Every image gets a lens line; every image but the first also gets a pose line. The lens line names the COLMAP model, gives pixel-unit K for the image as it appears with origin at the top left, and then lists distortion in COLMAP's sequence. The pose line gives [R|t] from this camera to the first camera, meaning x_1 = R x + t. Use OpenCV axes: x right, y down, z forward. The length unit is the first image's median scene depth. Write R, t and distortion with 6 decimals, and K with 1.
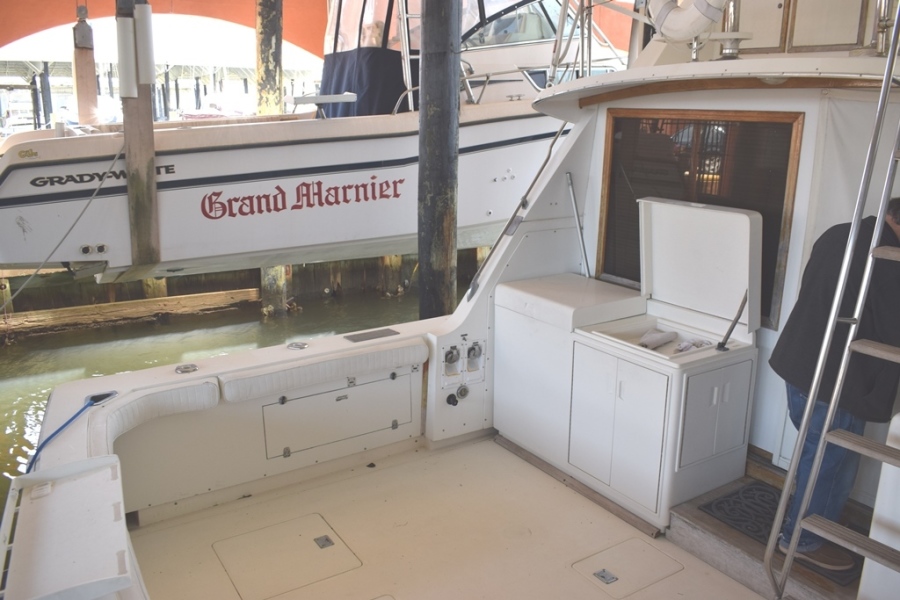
lens RADIAL K [[752.4, 0, 450.0], [0, 752.4, 300.0], [0, 0, 1]] dist [-0.090879, 0.039745]
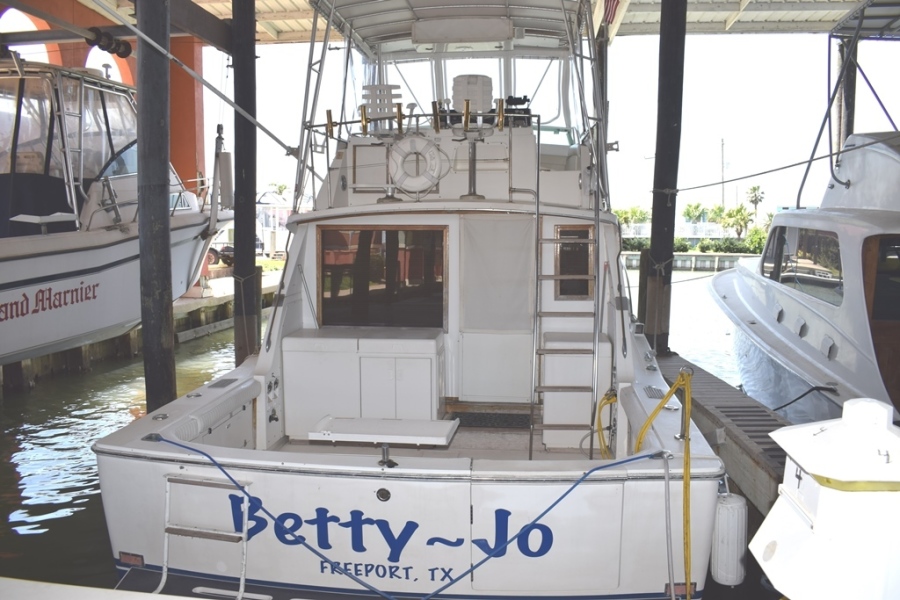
lens RADIAL K [[701.2, 0, 450.0], [0, 701.2, 300.0], [0, 0, 1]] dist [-0.100064, 0.000064]
pose [[0.618768, -0.080543, 0.781434, -0.617345], [0.189526, 0.980652, -0.048997, 0.026196], [-0.762369, 0.178420, 0.622061, -0.104037]]
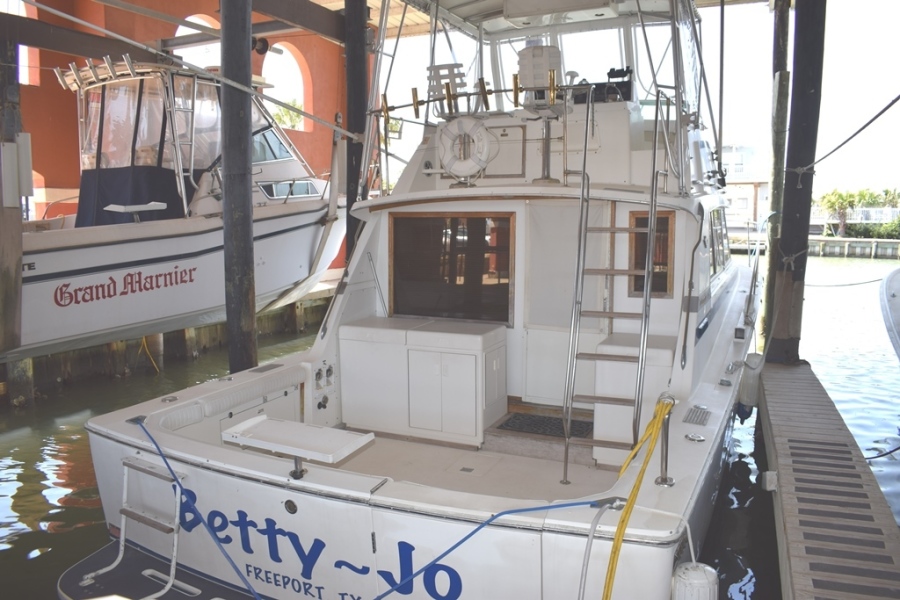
lens RADIAL K [[679.6, 0, 451.4], [0, 679.6, 305.1], [0, 0, 1]] dist [-0.096527, -0.001125]
pose [[0.835933, -0.080873, 0.542840, -0.354403], [0.139904, 0.987808, -0.068278, 0.046256], [-0.530700, 0.133021, 0.837056, -0.204366]]
